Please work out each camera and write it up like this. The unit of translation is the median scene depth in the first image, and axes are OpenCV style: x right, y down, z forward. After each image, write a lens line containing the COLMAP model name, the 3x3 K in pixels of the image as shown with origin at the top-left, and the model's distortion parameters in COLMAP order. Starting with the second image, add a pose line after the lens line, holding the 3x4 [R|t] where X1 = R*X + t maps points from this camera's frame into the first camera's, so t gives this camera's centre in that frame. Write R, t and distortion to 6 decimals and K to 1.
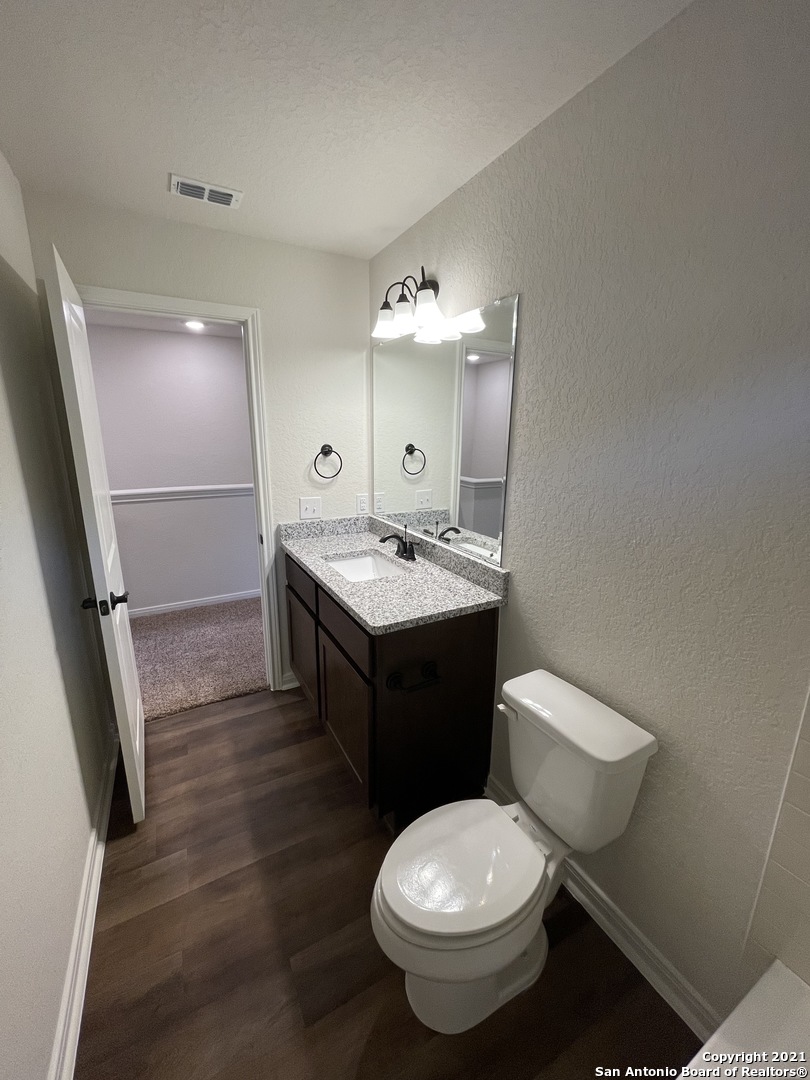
lens RADIAL K [[434.7, 0, 410.7], [0, 434.7, 537.8], [0, 0, 1]] dist [-0.001453, 0.000183]
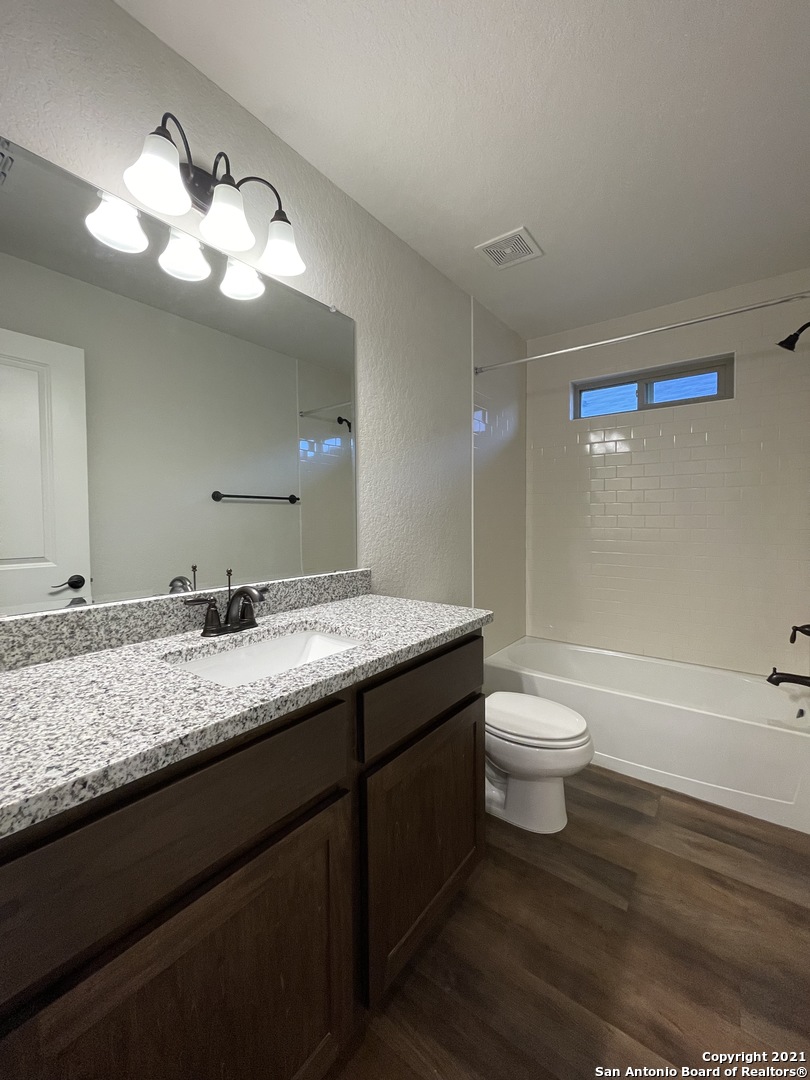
lens RADIAL K [[434.7, 0, 402.3], [0, 434.7, 536.1], [0, 0, 1]] dist [-0.001453, 0.000183]
pose [[-0.382449, -0.053312, 0.922437, -0.690021], [0.223883, 0.963237, 0.148493, -0.119728], [-0.896442, 0.263309, -0.356454, 1.134415]]
